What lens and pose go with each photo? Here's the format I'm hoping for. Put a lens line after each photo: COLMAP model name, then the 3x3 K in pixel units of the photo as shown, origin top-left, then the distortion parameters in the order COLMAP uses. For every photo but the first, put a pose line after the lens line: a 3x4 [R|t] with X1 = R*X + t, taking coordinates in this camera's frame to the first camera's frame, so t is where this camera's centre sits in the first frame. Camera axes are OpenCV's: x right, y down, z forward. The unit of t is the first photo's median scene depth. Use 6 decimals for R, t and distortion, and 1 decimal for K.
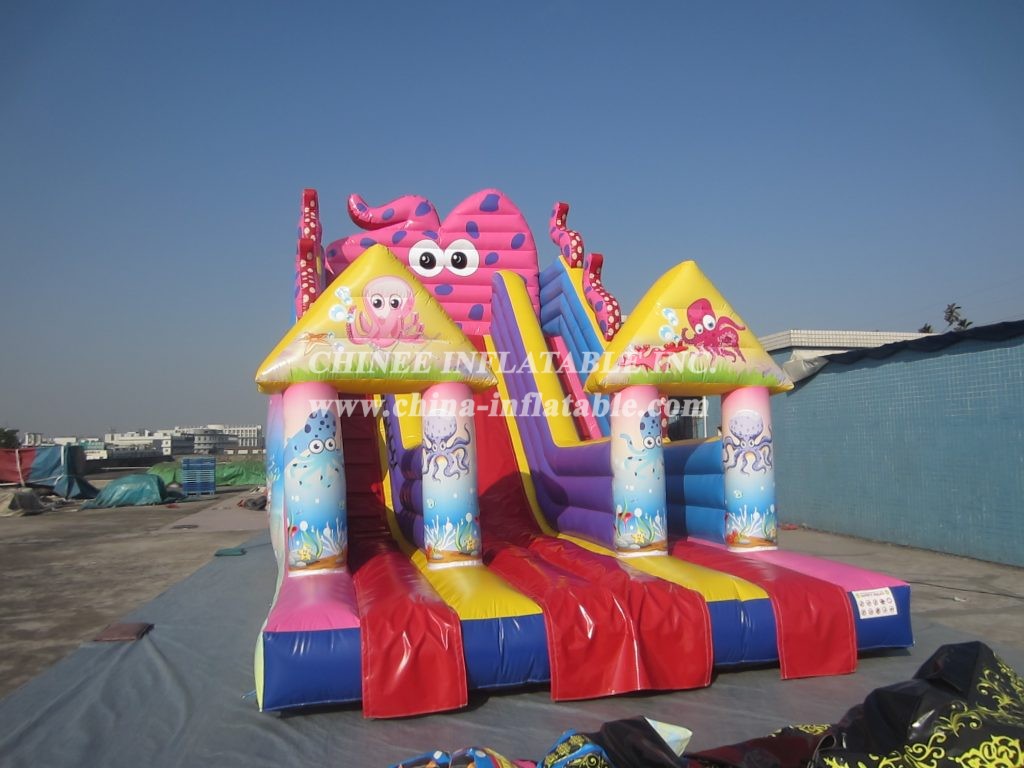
lens RADIAL K [[730.5, 0, 505.0], [0, 730.5, 390.3], [0, 0, 1]] dist [-0.043584, 0.028223]
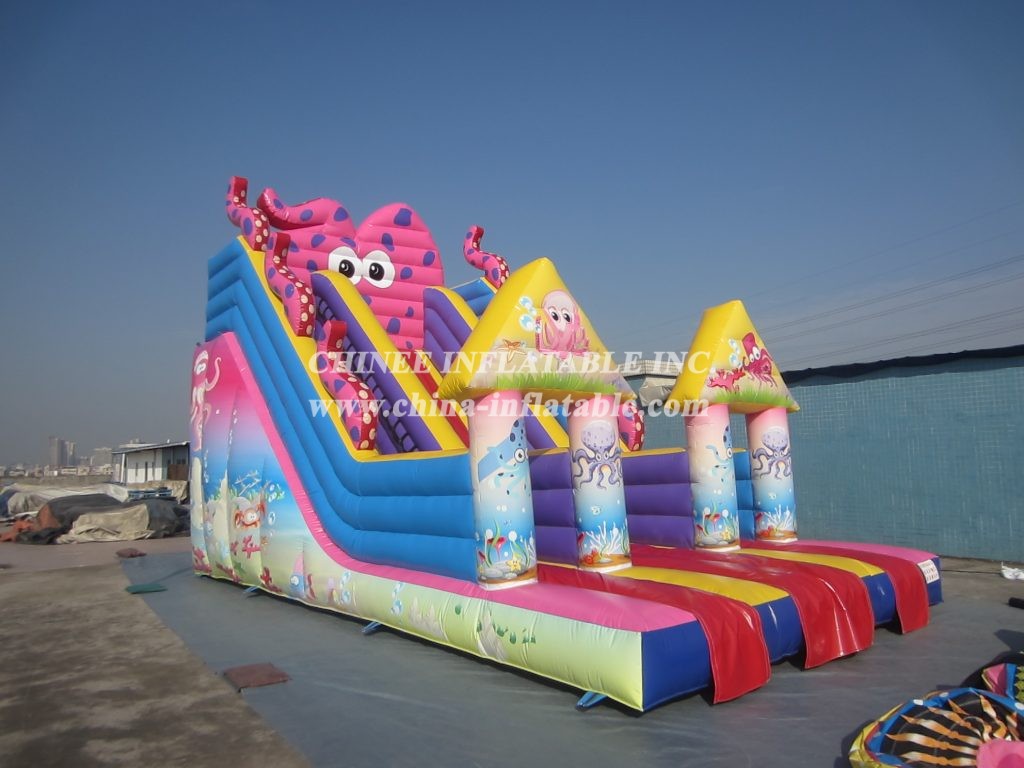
lens RADIAL K [[730.5, 0, 505.0], [0, 730.5, 390.3], [0, 0, 1]] dist [-0.043584, 0.028223]
pose [[0.905912, 0.037284, 0.421822, -0.596882], [-0.024669, 0.999071, -0.035328, 0.020628], [-0.422747, 0.021598, 0.905990, 0.090048]]
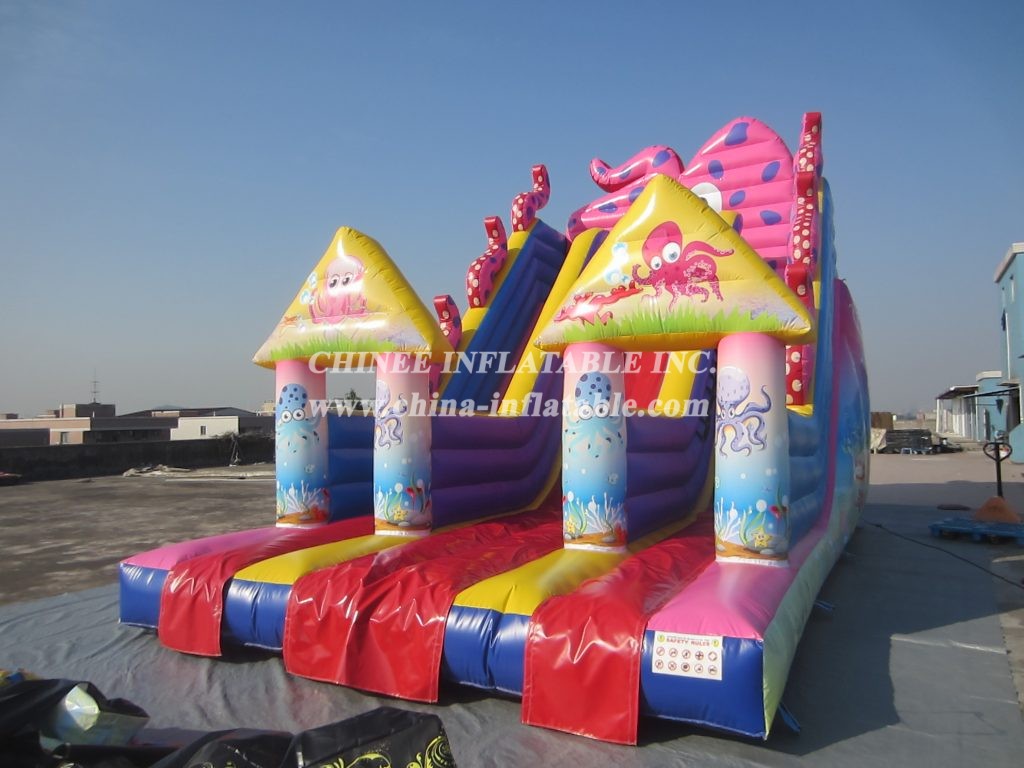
lens RADIAL K [[730.5, 0, 505.0], [0, 730.5, 390.3], [0, 0, 1]] dist [-0.043584, 0.028223]
pose [[0.755215, -0.022684, -0.655084, 0.637893], [0.050460, 0.998447, 0.023599, 0.022412], [0.653532, -0.050878, 0.755187, 0.311099]]
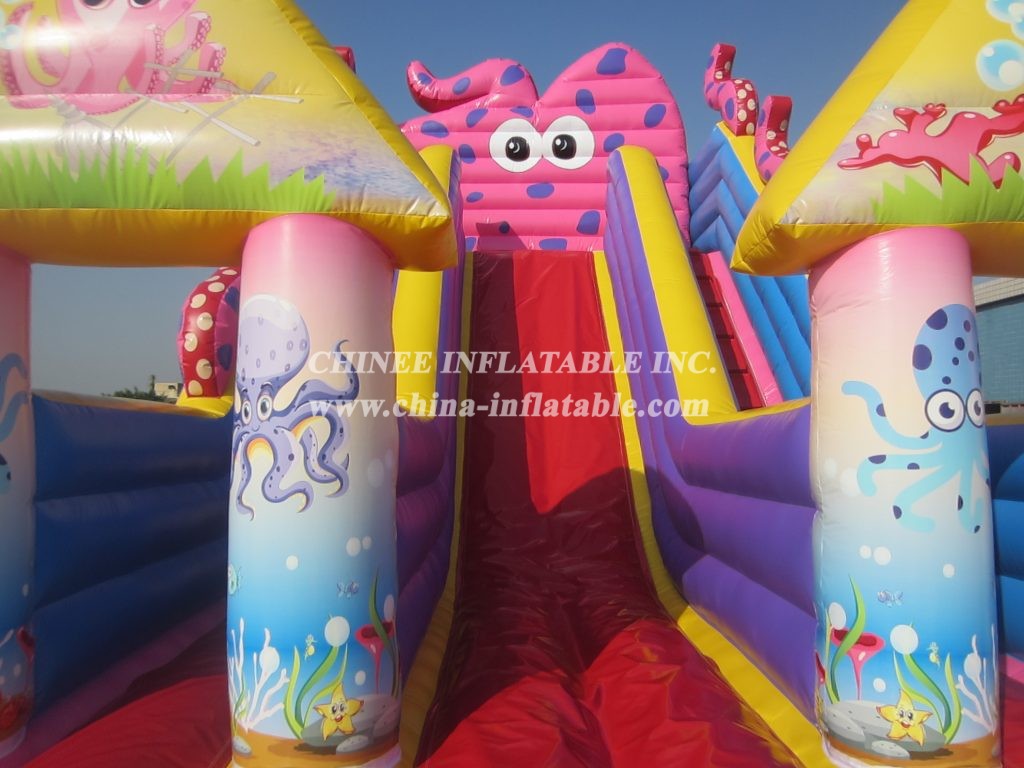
lens RADIAL K [[730.5, 0, 505.0], [0, 730.5, 390.3], [0, 0, 1]] dist [-0.043584, 0.028223]
pose [[0.971322, 0.010335, -0.237543, 0.086110], [-0.004100, 0.999634, 0.026726, 0.053404], [0.237733, -0.024985, 0.971009, 0.633756]]
